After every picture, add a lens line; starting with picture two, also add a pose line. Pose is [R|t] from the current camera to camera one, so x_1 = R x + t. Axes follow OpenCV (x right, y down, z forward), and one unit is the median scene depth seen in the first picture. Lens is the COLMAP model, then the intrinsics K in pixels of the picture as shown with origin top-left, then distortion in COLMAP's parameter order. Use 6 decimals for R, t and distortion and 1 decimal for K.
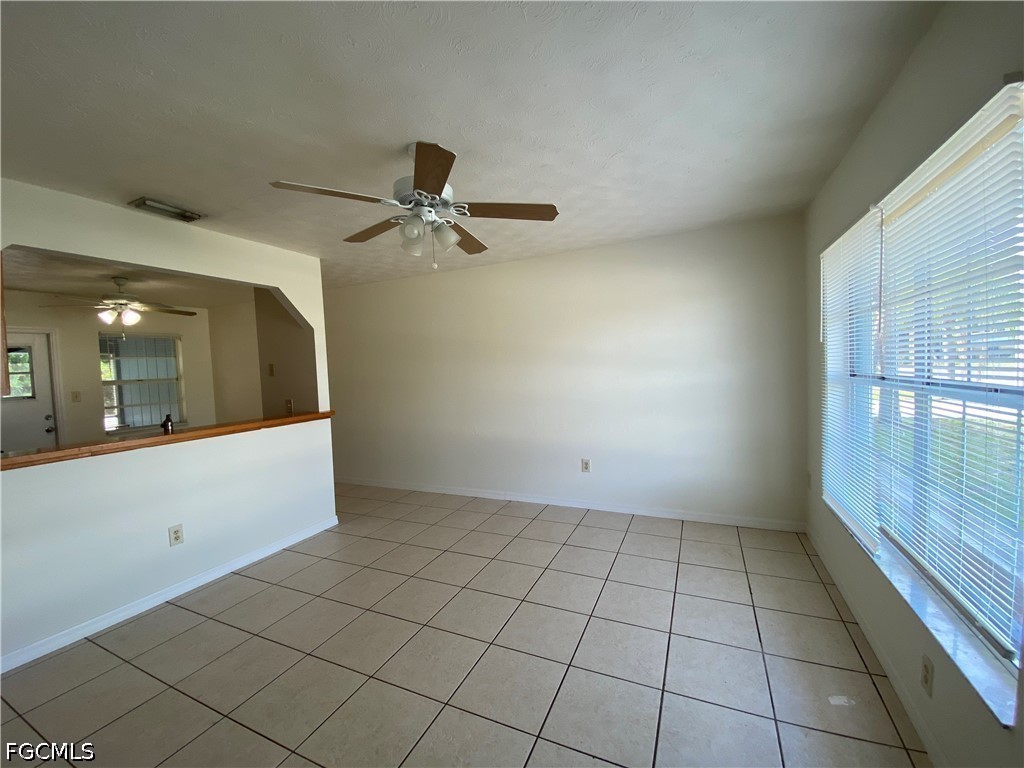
lens RADIAL K [[414.1, 0, 508.5], [0, 414.1, 387.3], [0, 0, 1]] dist [-0.009507, -0.001466]
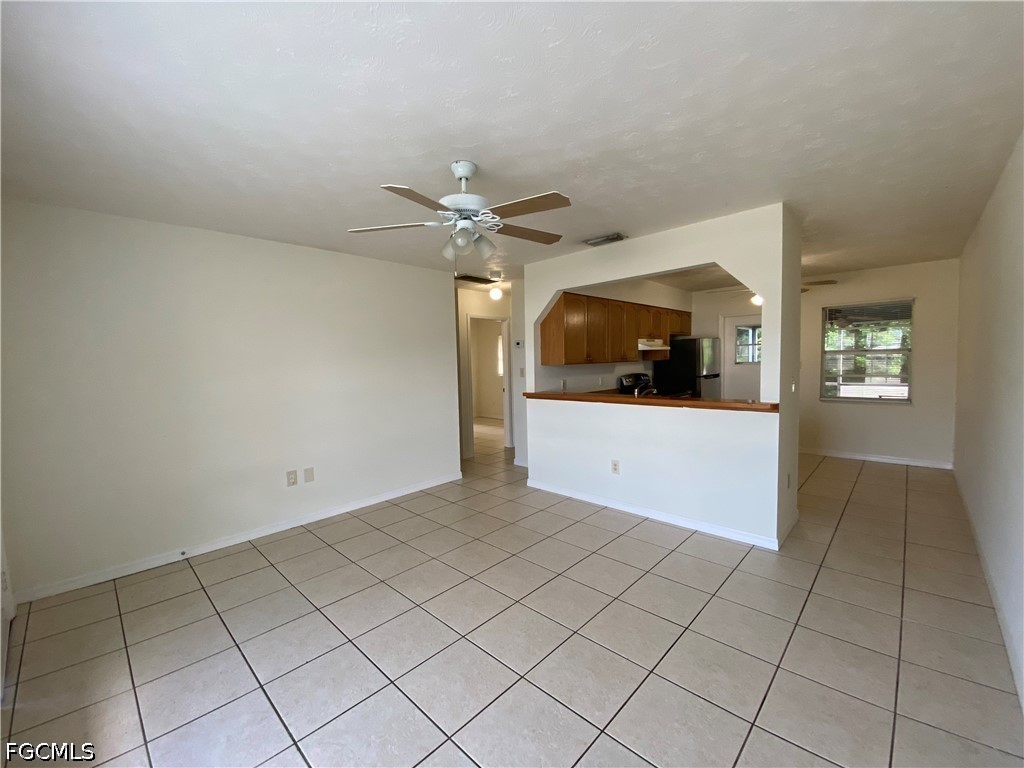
lens RADIAL K [[414.1, 0, 508.1], [0, 414.1, 382.7], [0, 0, 1]] dist [-0.009507, -0.001466]
pose [[-0.318302, 0.105173, -0.942137, 0.645938], [-0.007013, 0.993538, 0.113281, -0.094604], [0.947964, 0.042665, -0.315507, 1.106625]]
